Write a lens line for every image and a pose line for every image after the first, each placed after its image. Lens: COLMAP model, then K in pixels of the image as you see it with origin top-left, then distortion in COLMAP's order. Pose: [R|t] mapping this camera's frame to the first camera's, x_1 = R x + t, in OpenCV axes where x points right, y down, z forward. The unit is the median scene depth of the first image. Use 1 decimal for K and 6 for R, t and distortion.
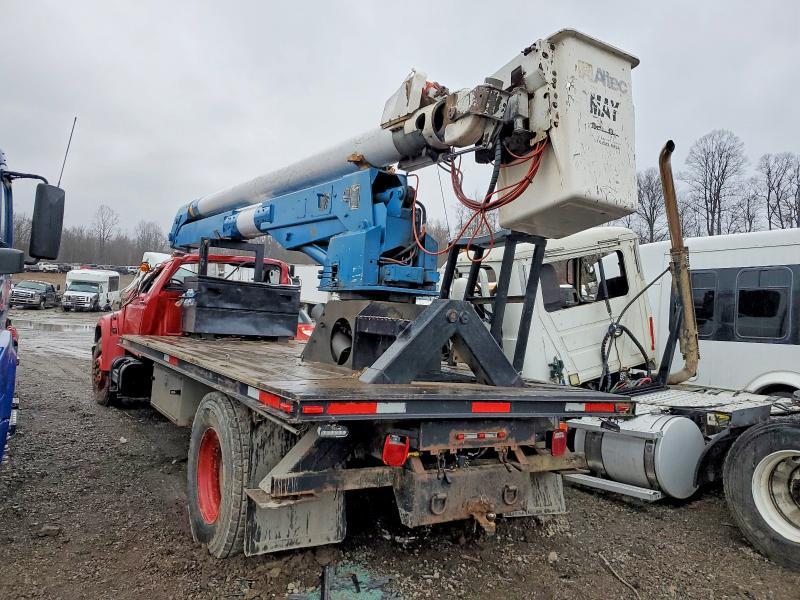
lens RADIAL K [[596.9, 0, 384.0], [0, 596.9, 277.9], [0, 0, 1]] dist [0.107921, -0.155073]
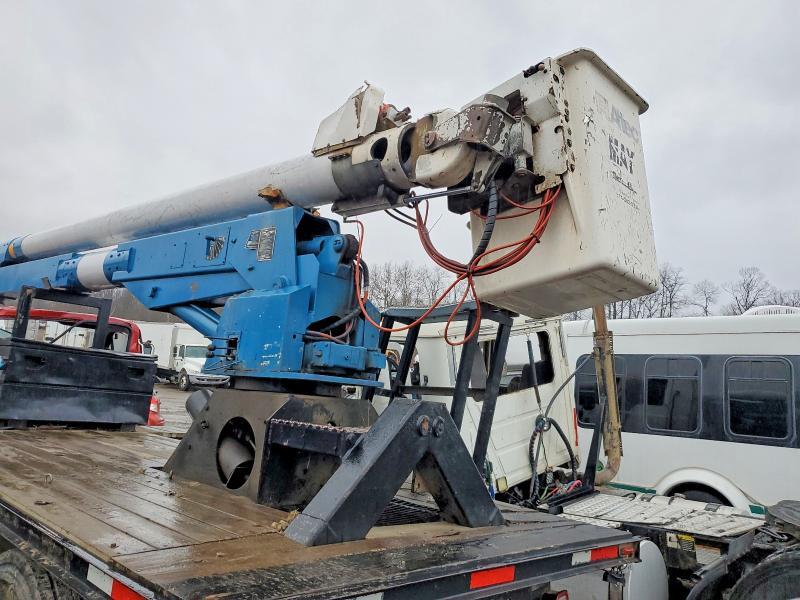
lens RADIAL K [[596.9, 0, 384.0], [0, 596.9, 277.9], [0, 0, 1]] dist [0.107921, -0.155073]
pose [[0.968521, 0.069006, 0.239177, -0.089634], [-0.043307, 0.992867, -0.111088, -0.021757], [-0.245137, 0.097233, 0.964600, 0.289285]]
